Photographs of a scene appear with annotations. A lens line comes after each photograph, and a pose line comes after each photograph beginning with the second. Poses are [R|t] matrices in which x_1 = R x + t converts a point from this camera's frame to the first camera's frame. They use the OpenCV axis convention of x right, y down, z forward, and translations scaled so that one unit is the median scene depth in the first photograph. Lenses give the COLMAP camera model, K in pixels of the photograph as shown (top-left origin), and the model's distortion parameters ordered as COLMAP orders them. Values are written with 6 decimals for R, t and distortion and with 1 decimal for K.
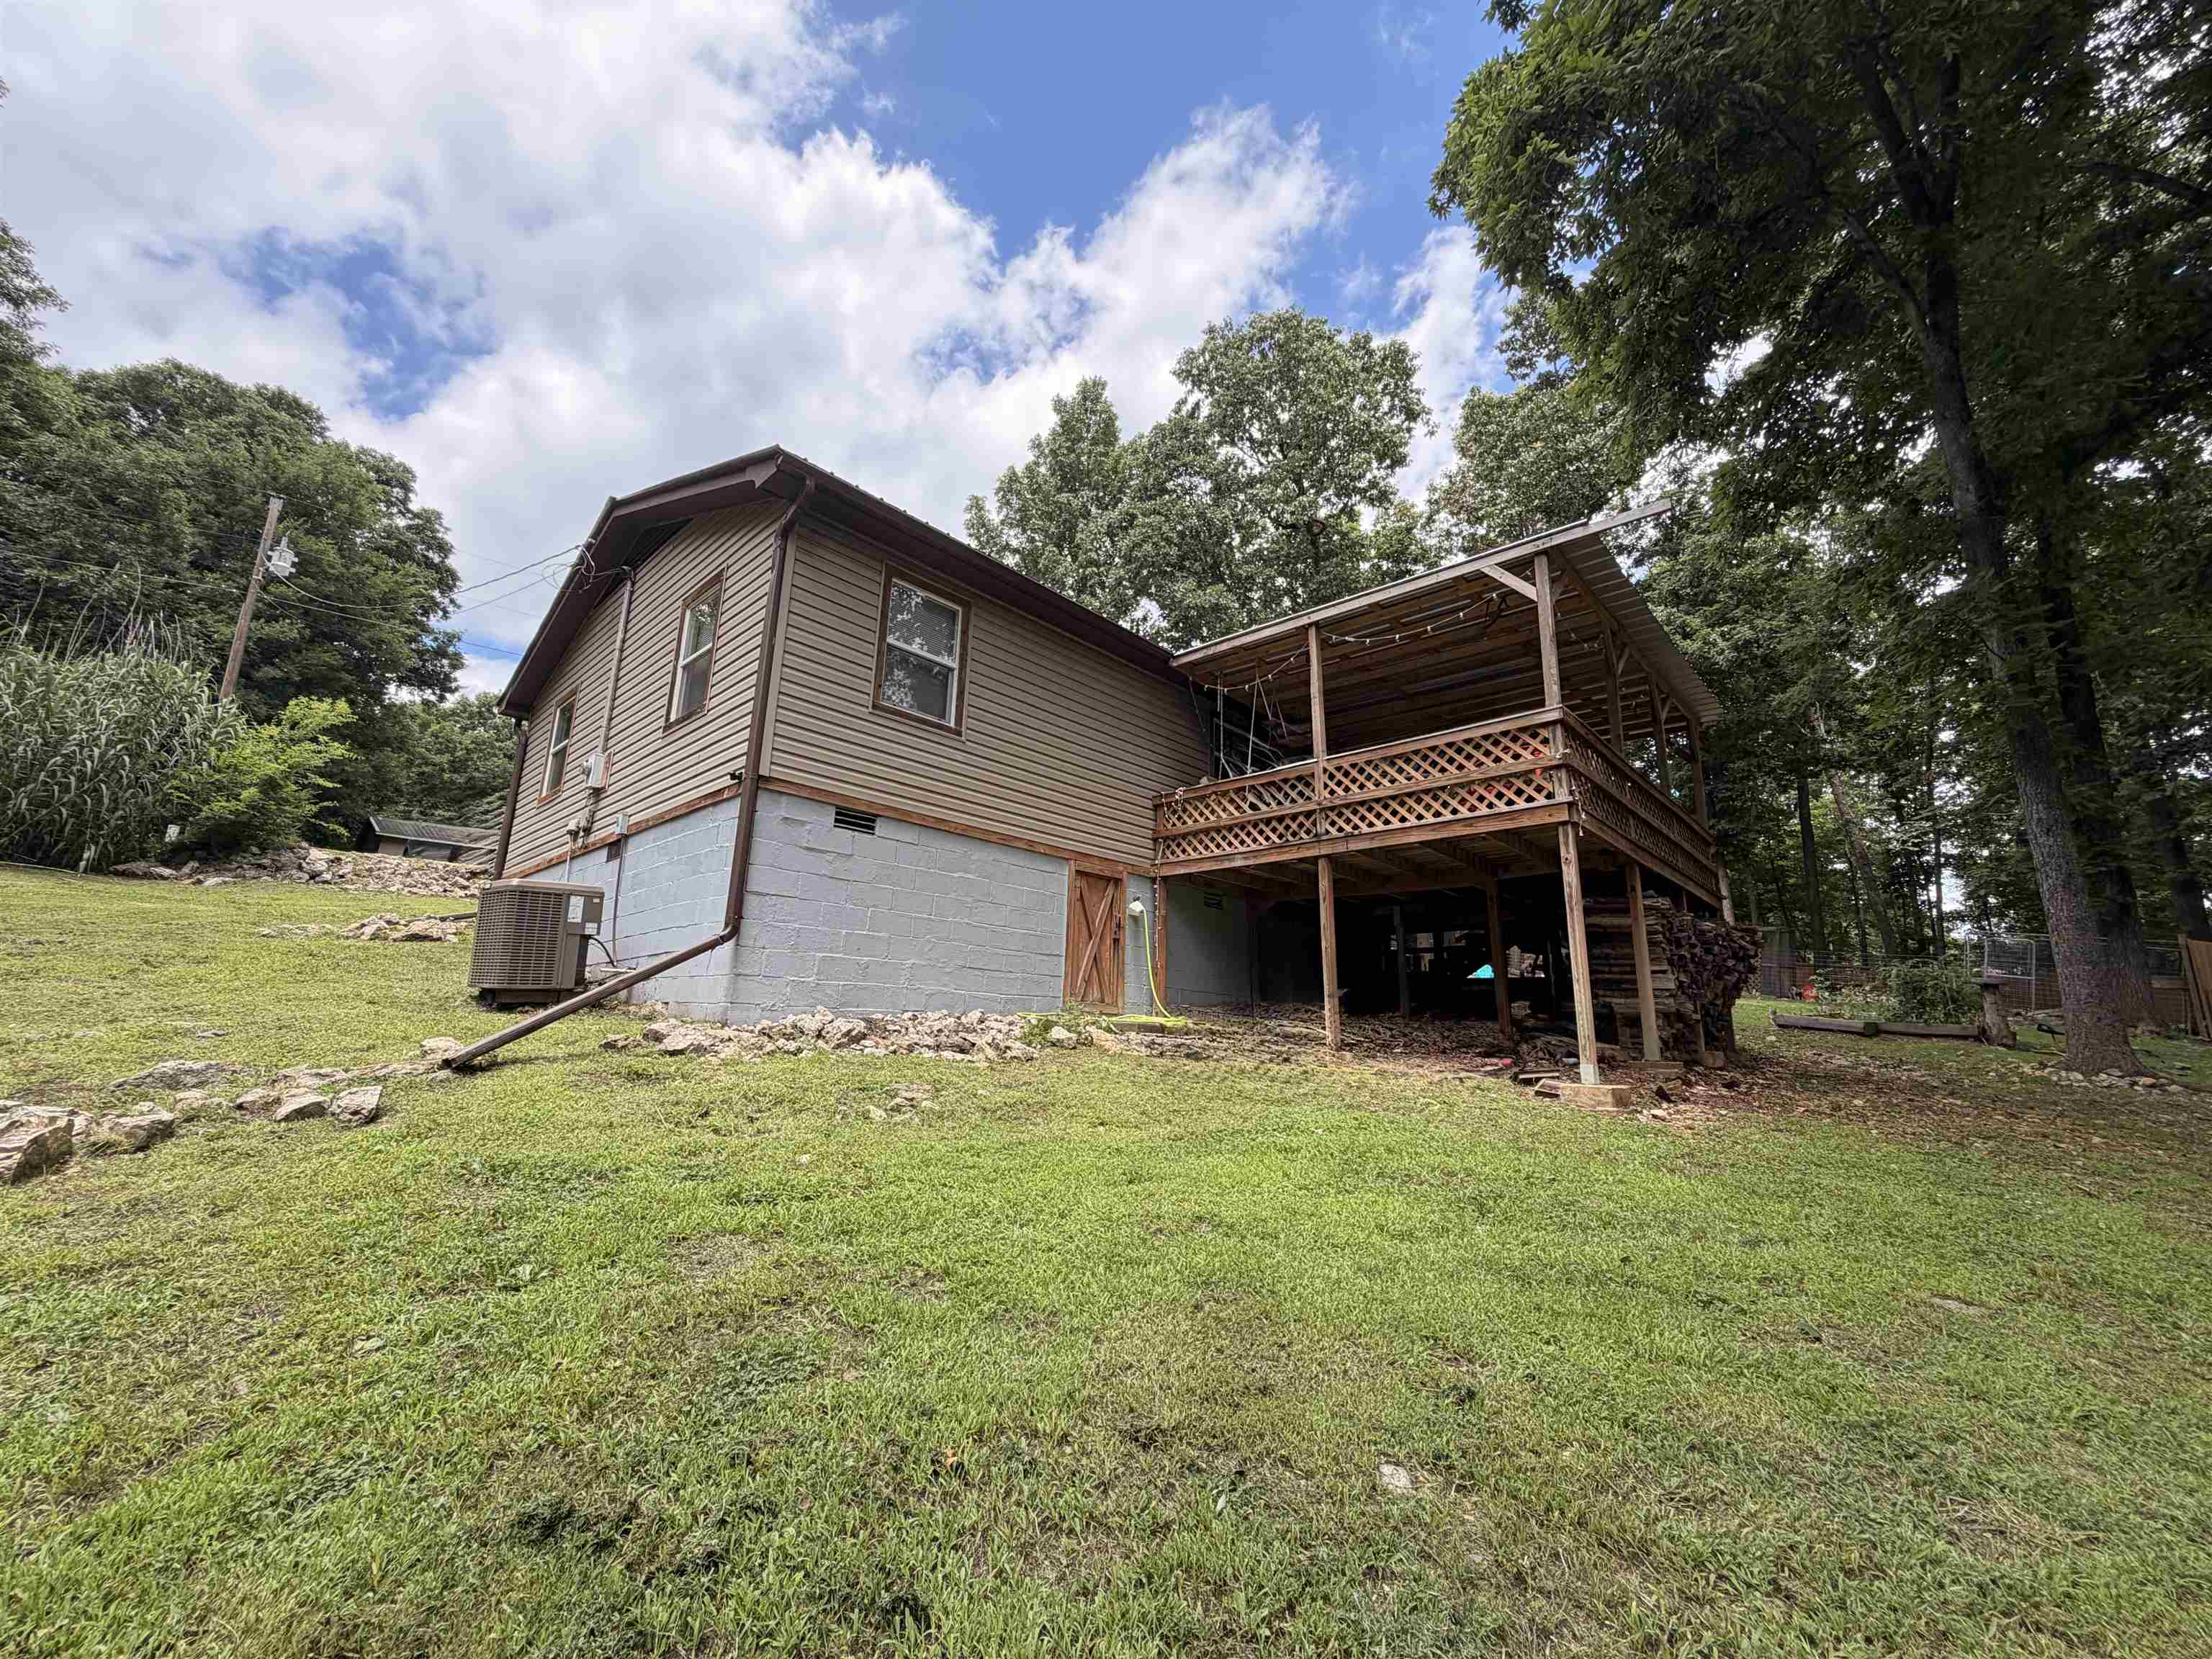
lens RADIAL K [[889.0, 0, 1106.0], [0, 889.0, 829.5], [0, 0, 1]] dist [-0.000185, -0.000371]
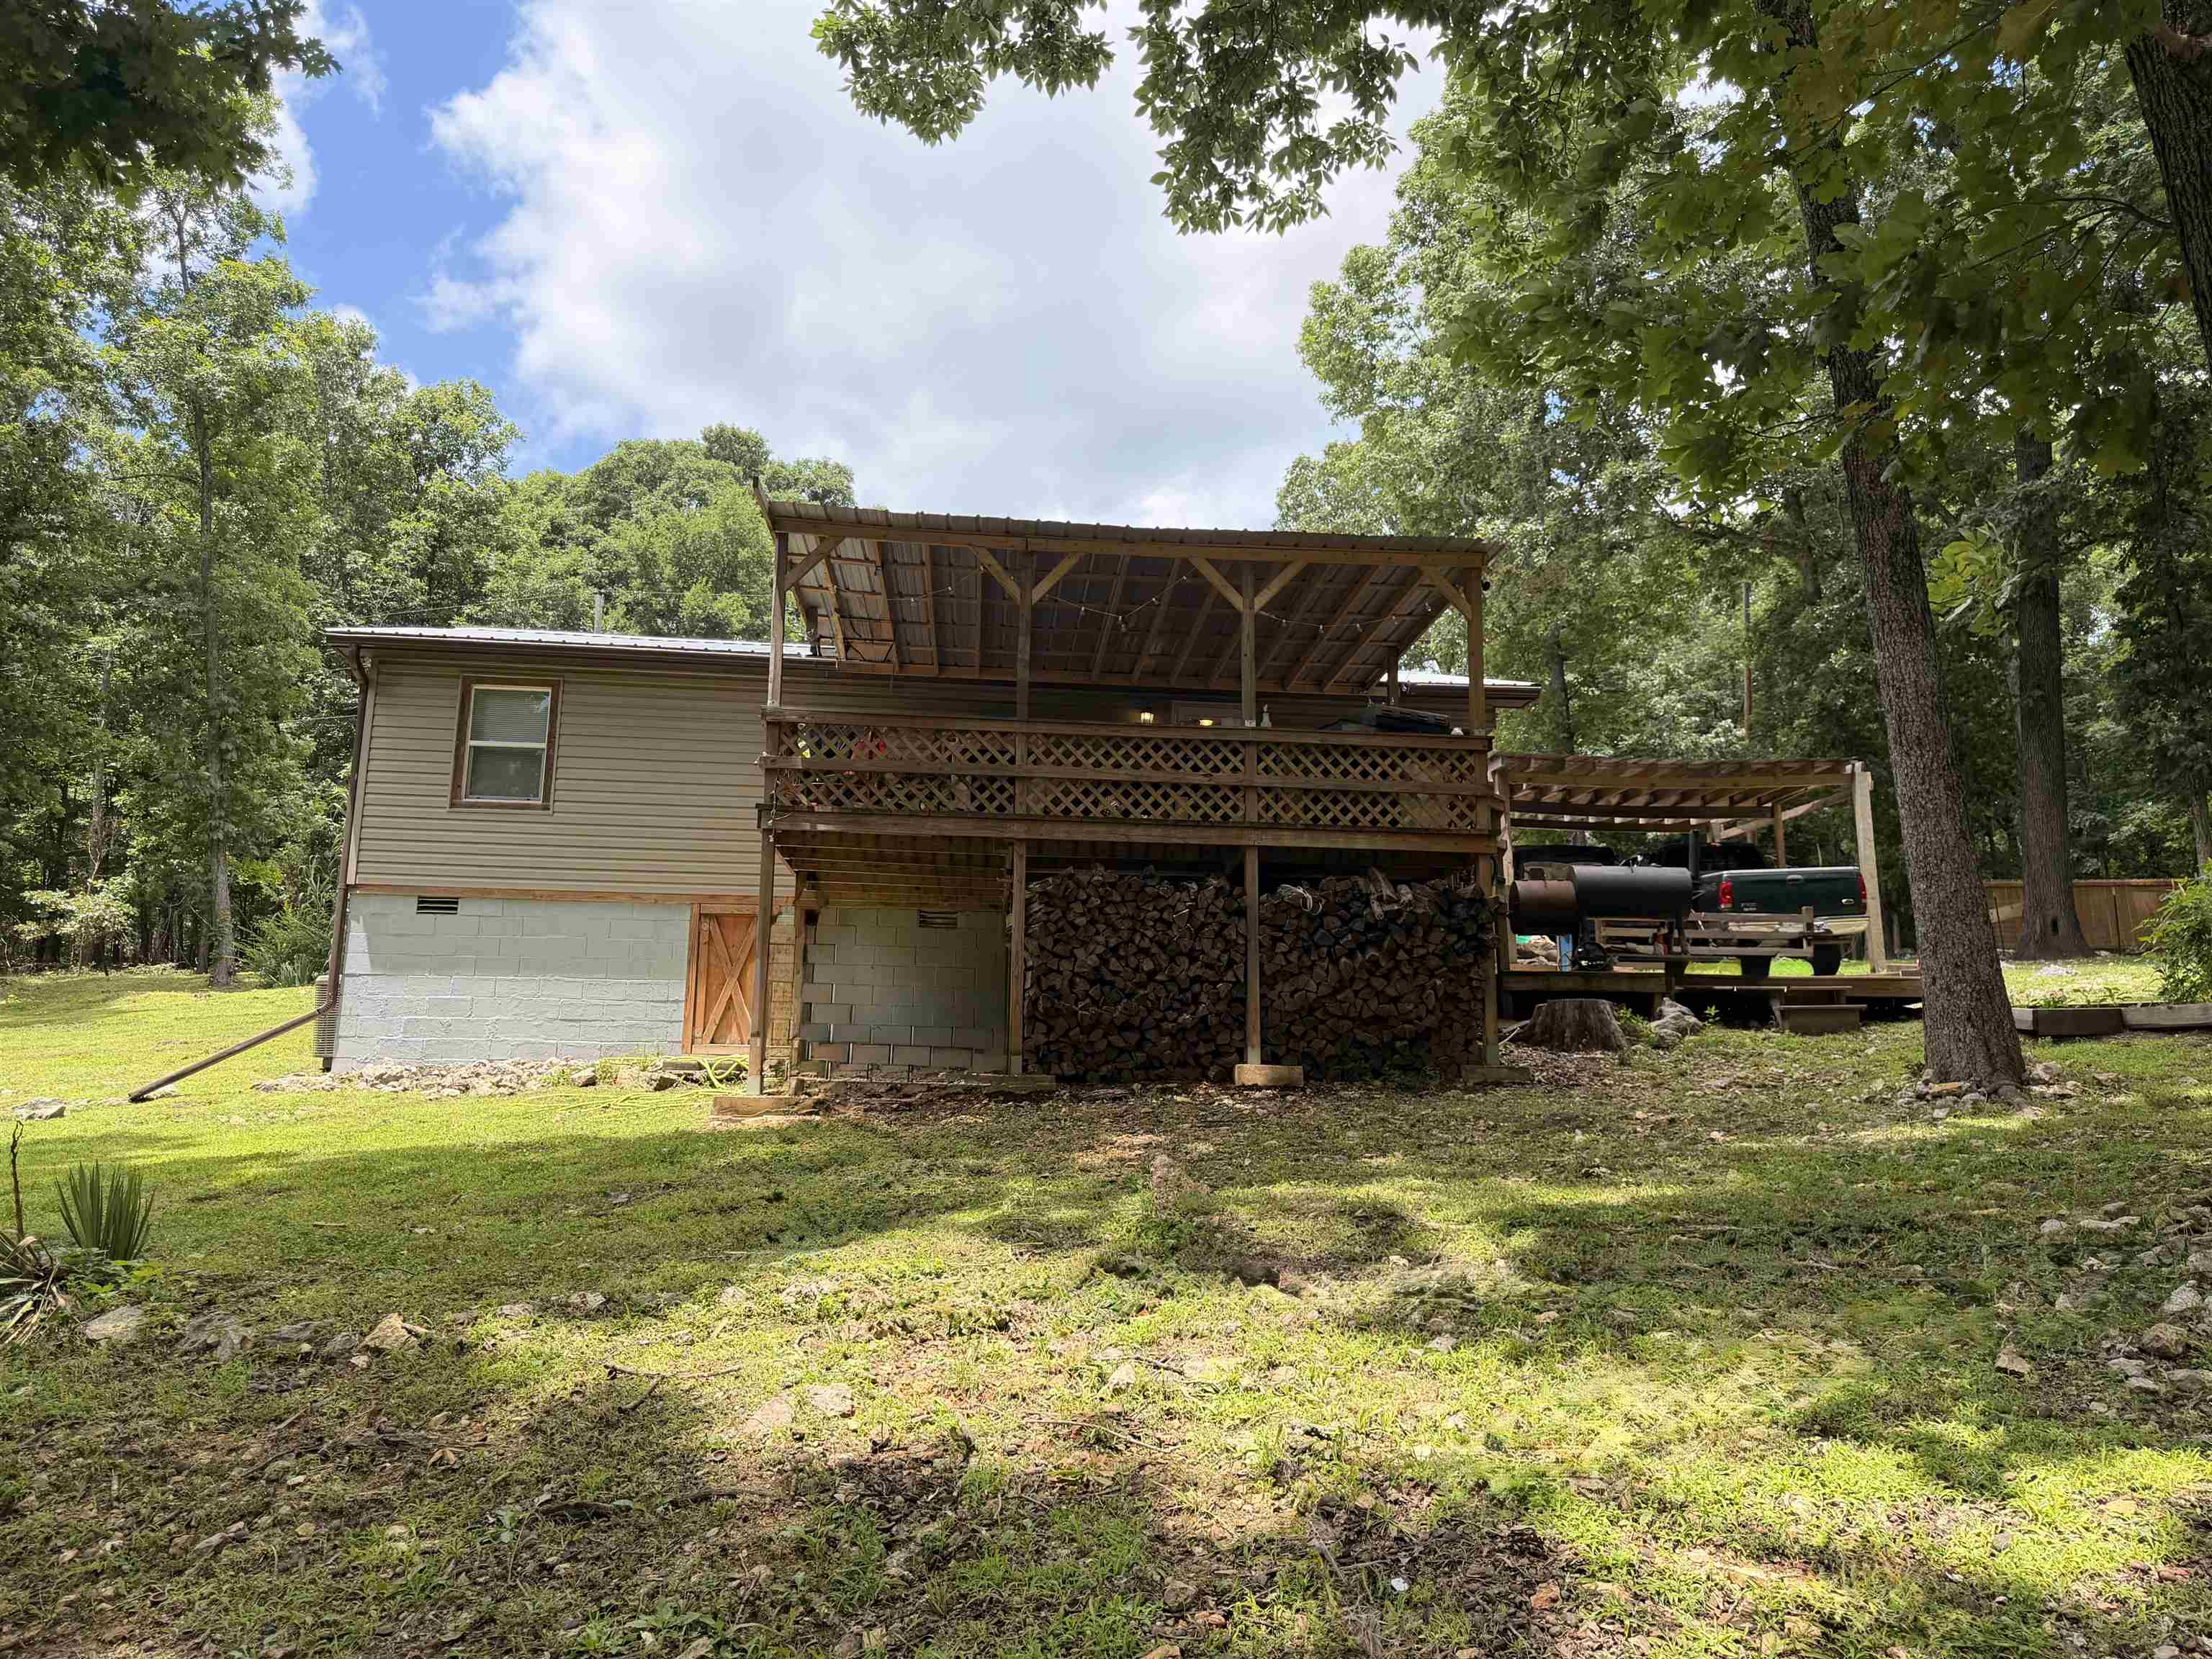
lens RADIAL K [[1526.6, 0, 1106.0], [0, 1526.6, 829.5], [0, 0, 1]] dist [0.139907, -0.211188]
pose [[0.747936, -0.131438, -0.650628, 1.577003], [0.156450, 0.987491, -0.019641, 0.063258], [0.645070, -0.087100, 0.759143, -0.008787]]
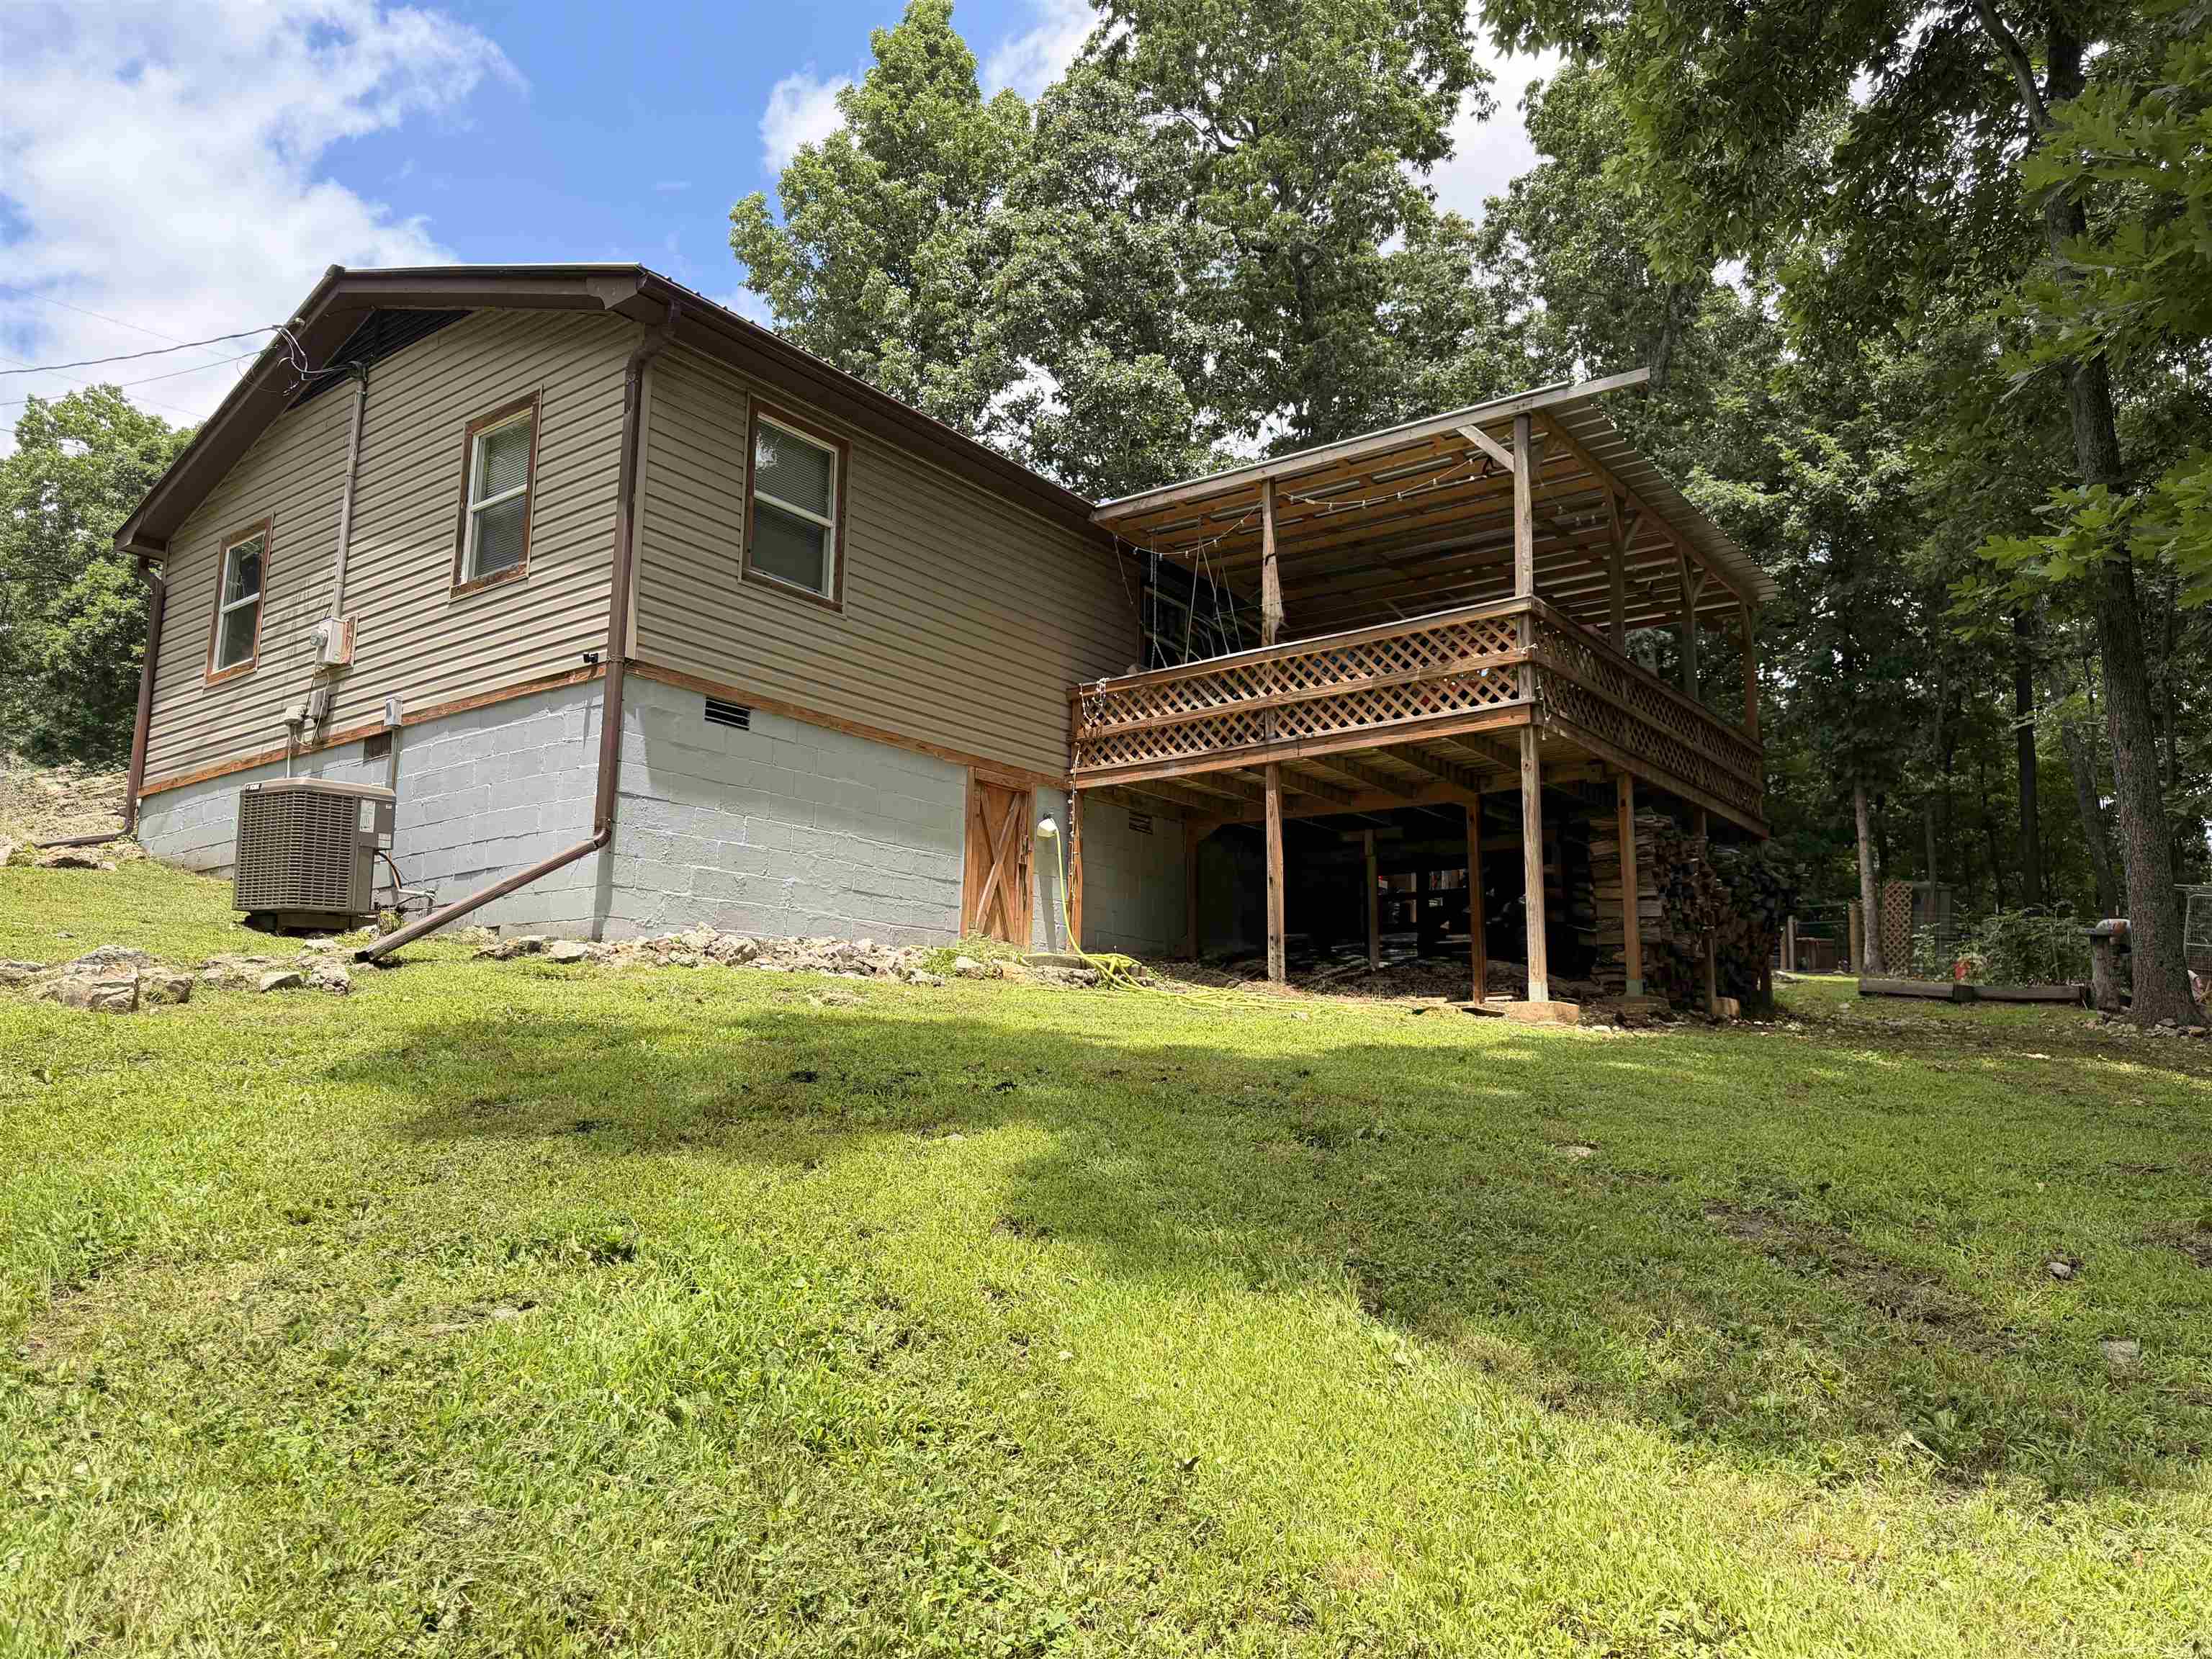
lens RADIAL K [[1526.6, 0, 1106.0], [0, 1526.6, 829.5], [0, 0, 1]] dist [0.139907, -0.211188]
pose [[0.994647, 0.005472, 0.103184, -0.064493], [-0.011568, 0.998216, 0.058568, 0.009306], [-0.102679, -0.059449, 0.992936, -0.445343]]
